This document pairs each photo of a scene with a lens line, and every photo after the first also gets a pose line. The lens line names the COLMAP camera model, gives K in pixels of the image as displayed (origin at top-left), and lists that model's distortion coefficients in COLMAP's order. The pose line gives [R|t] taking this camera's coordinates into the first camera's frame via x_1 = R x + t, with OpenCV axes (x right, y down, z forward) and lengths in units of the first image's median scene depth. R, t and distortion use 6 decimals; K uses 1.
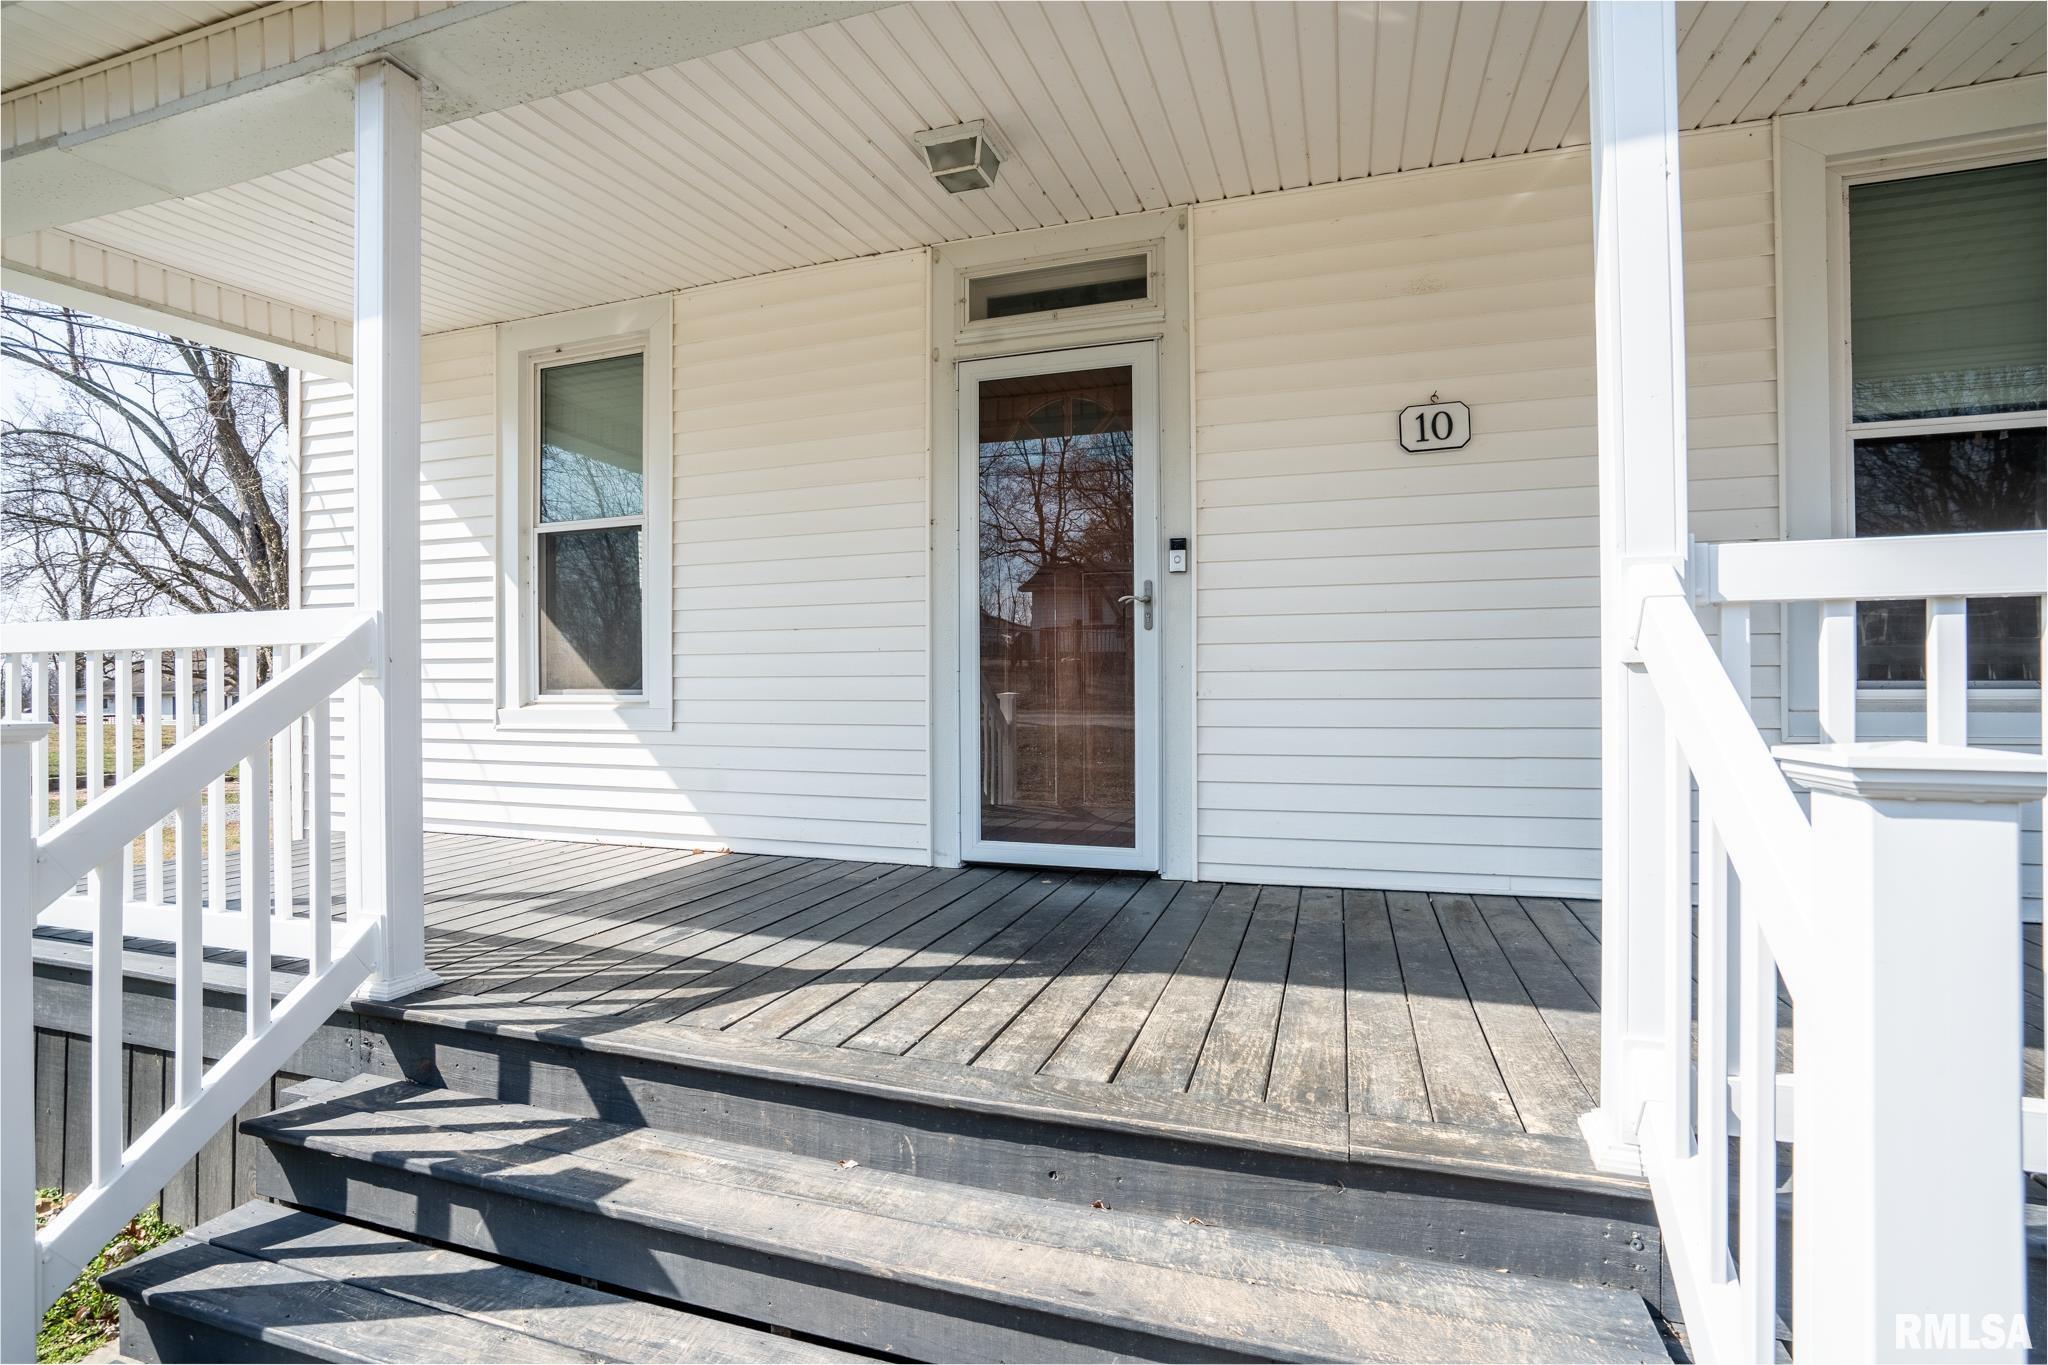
lens RADIAL K [[976.0, 0, 1030.5], [0, 976.0, 684.8], [0, 0, 1]] dist [-0.025450, 0.000034]
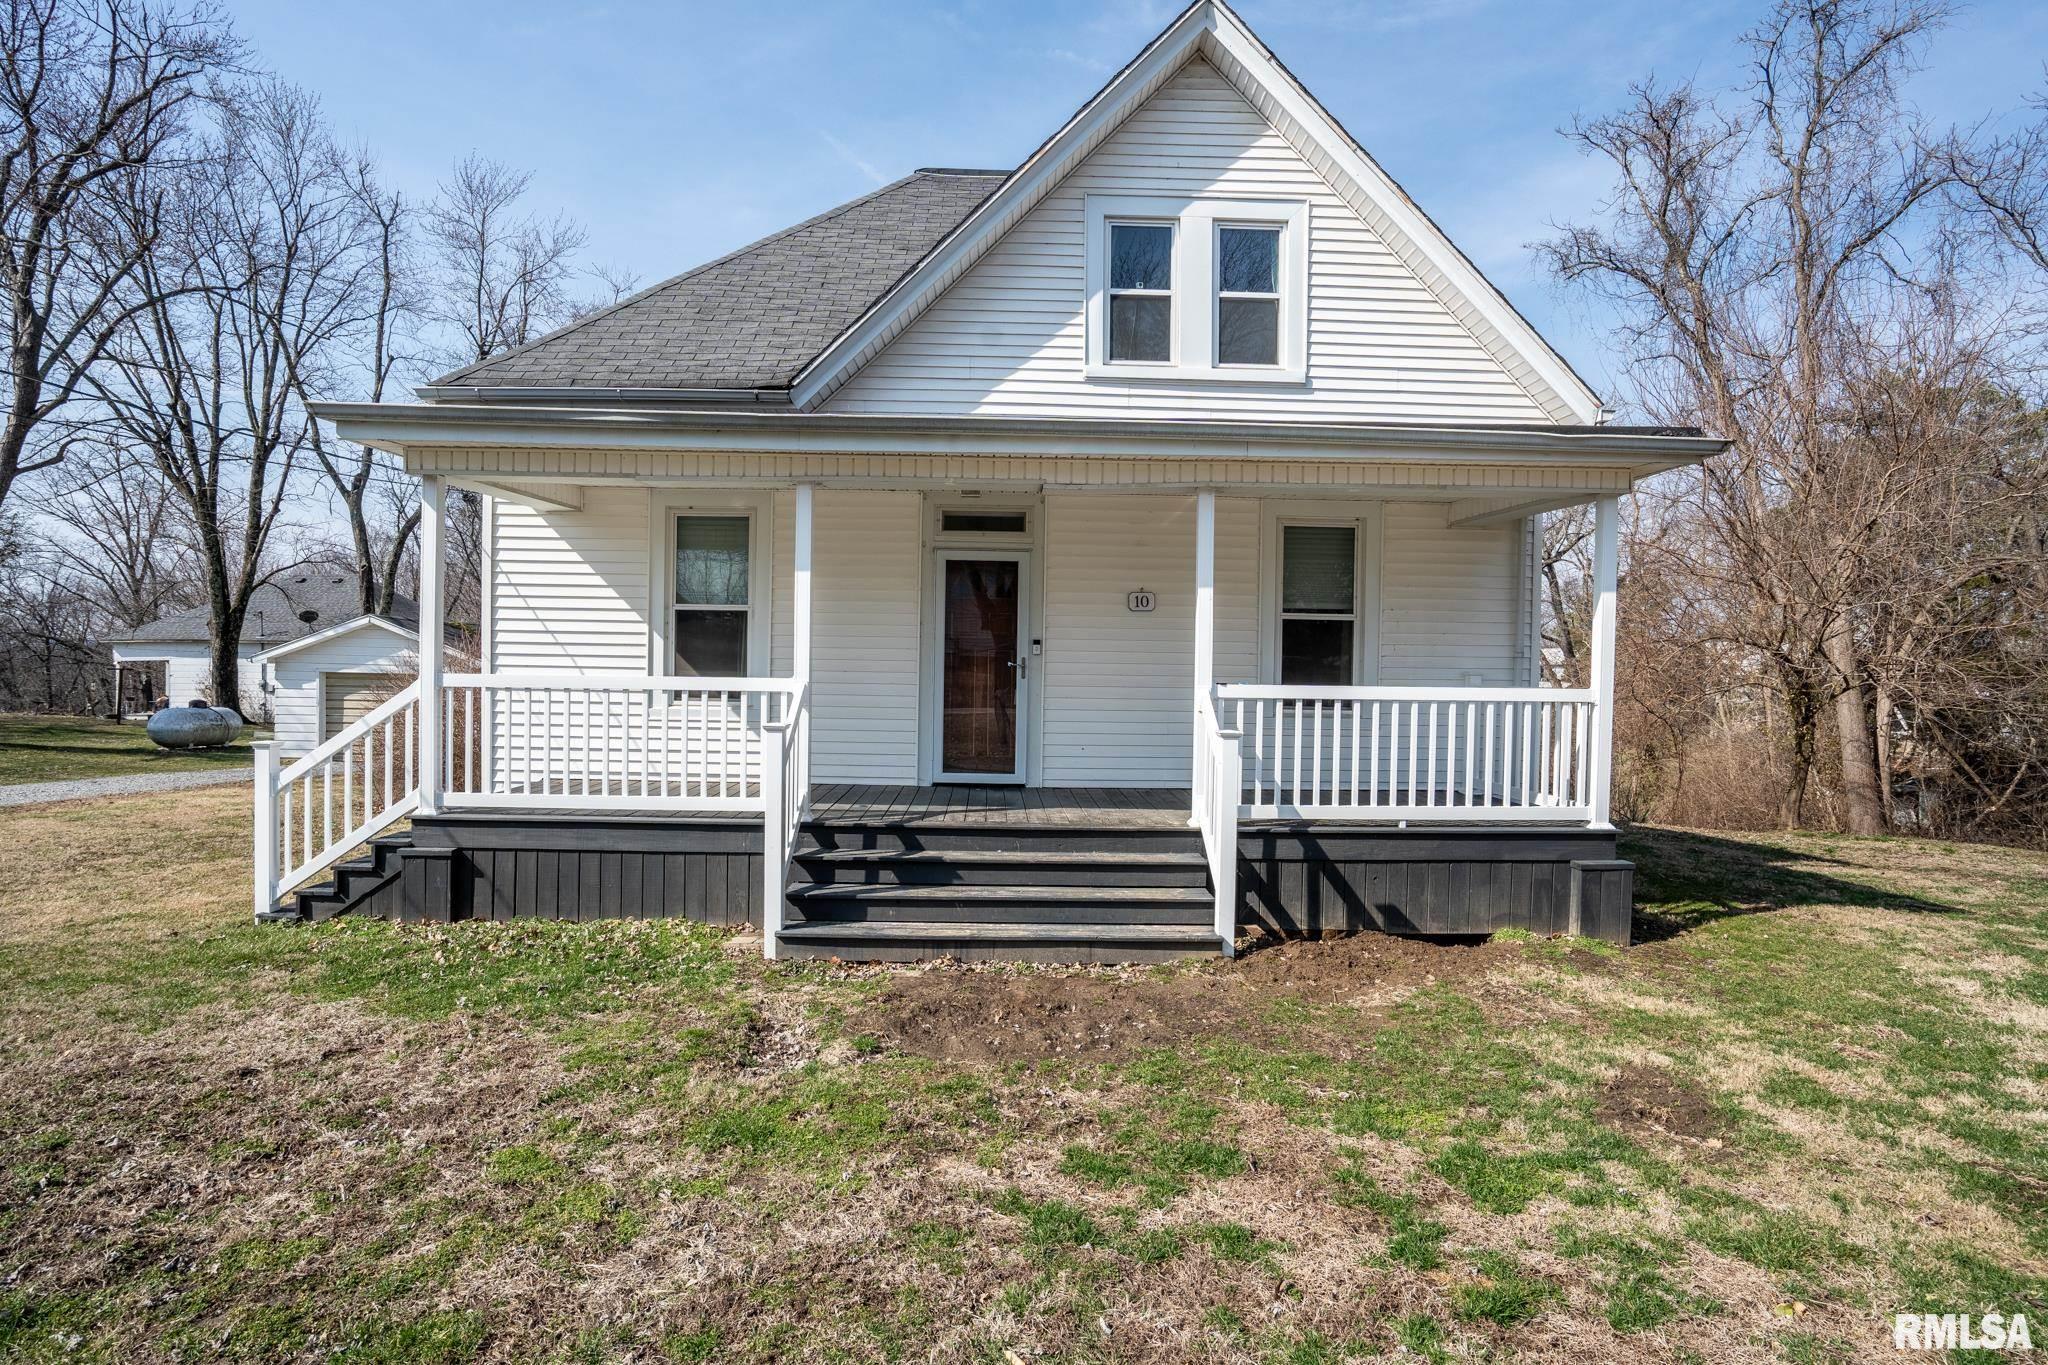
lens RADIAL K [[976.0, 0, 1019.0], [0, 976.0, 679.8], [0, 0, 1]] dist [-0.025450, 0.000034]
pose [[0.943702, 0.017721, 0.330323, -0.643348], [-0.022511, 0.999690, 0.010681, -0.077841], [-0.330031, -0.017515, 0.943808, -1.155621]]
